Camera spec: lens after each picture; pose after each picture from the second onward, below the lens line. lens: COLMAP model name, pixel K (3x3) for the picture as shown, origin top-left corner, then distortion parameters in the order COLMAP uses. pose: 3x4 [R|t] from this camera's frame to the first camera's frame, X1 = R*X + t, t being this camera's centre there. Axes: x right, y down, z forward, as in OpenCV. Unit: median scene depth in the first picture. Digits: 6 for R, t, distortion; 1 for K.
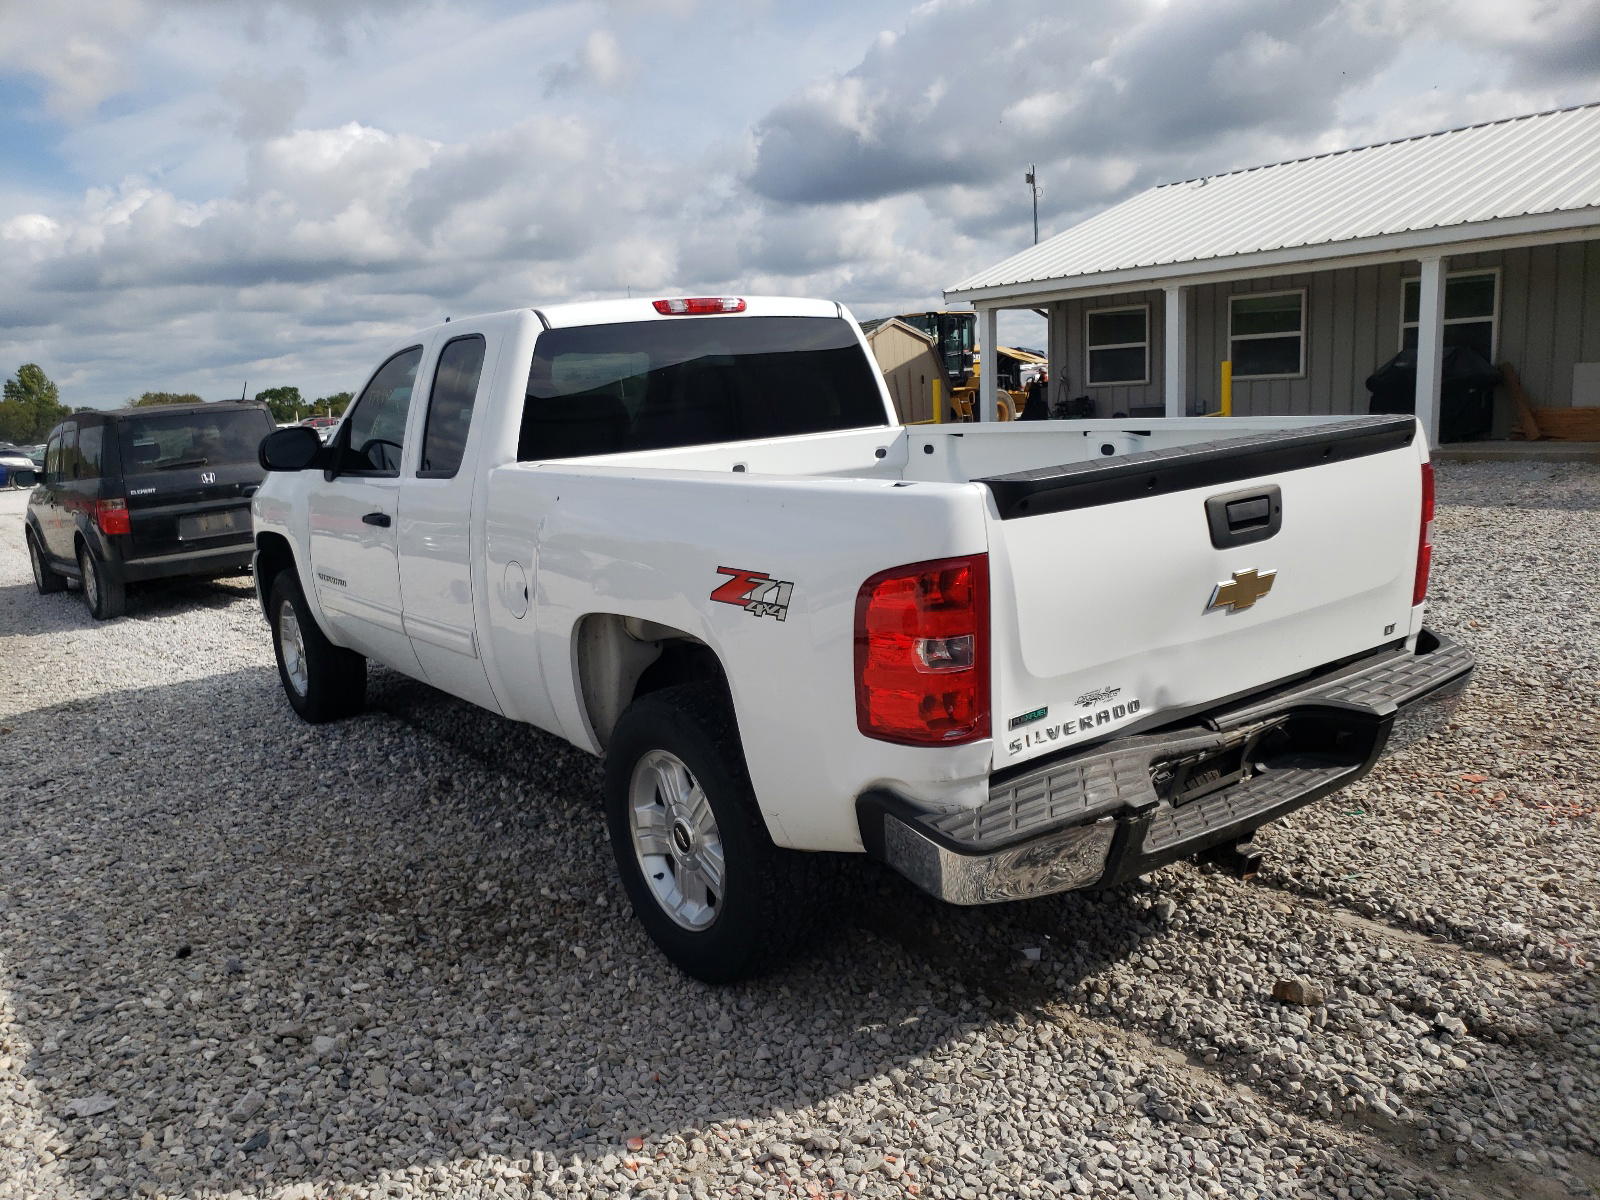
lens RADIAL K [[1208.5, 0, 797.9], [0, 1208.5, 615.2], [0, 0, 1]] dist [-0.003402, 0.018442]
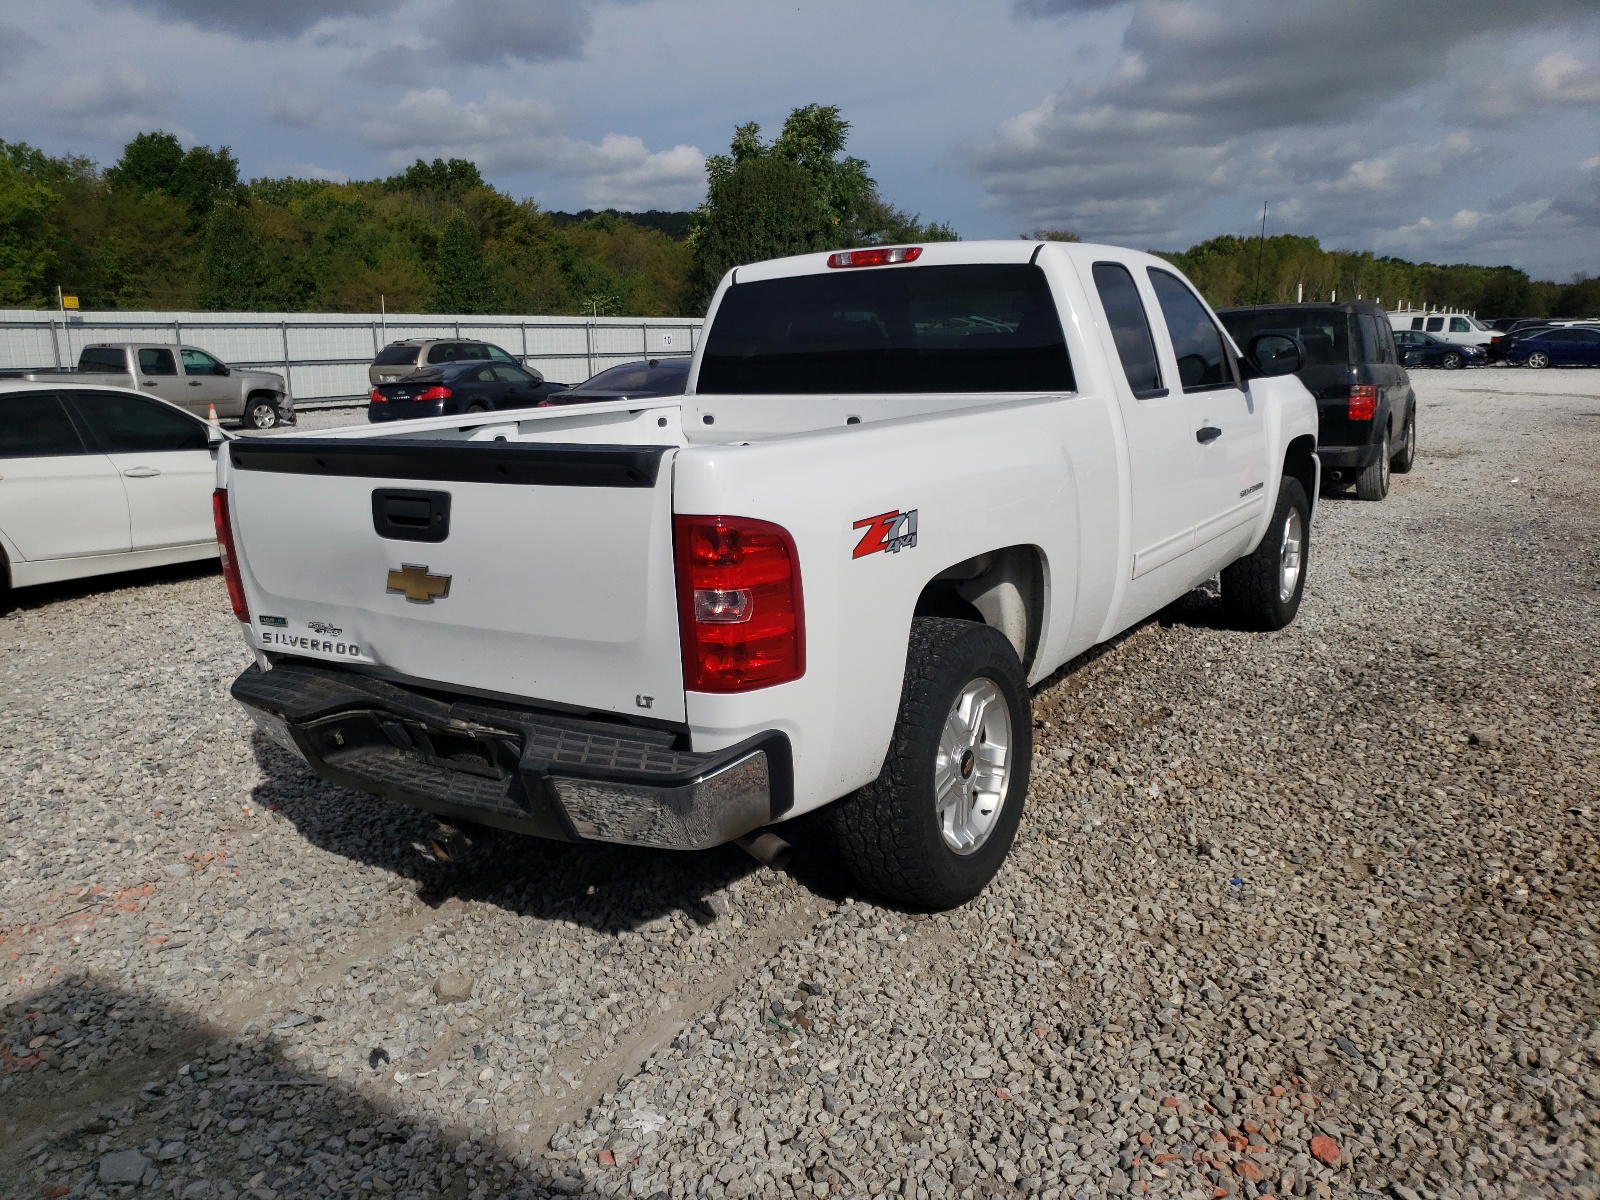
lens RADIAL K [[1208.5, 0, 797.9], [0, 1208.5, 615.2], [0, 0, 1]] dist [-0.003402, 0.018442]
pose [[0.373304, 0.258330, -0.891016, 1.284225], [-0.167579, 0.963426, 0.209114, -0.239698], [0.912448, 0.071252, 0.402941, 0.794424]]
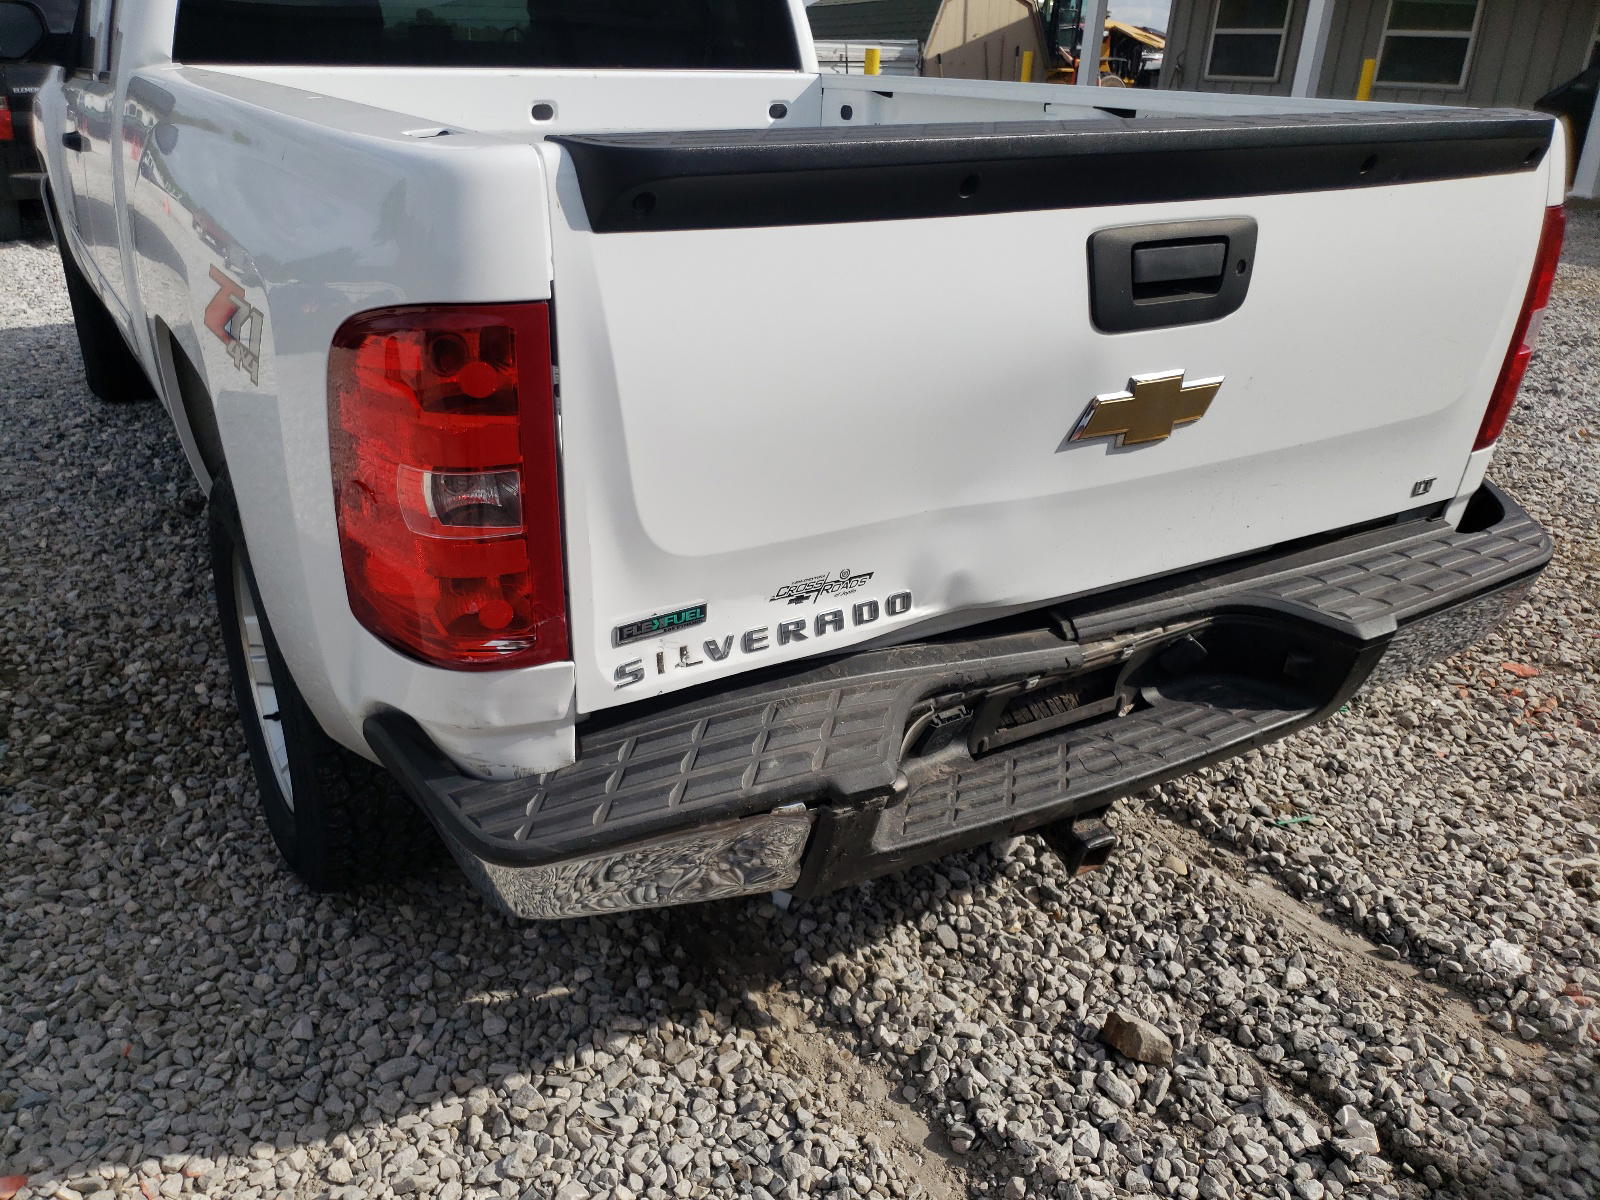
lens RADIAL K [[1208.5, 0, 797.9], [0, 1208.5, 615.2], [0, 0, 1]] dist [-0.003402, 0.018442]
pose [[0.992135, 0.118476, -0.040397, 0.219916], [-0.104823, 0.962768, 0.249179, -0.046709], [0.068414, -0.242985, 0.967615, 0.392504]]
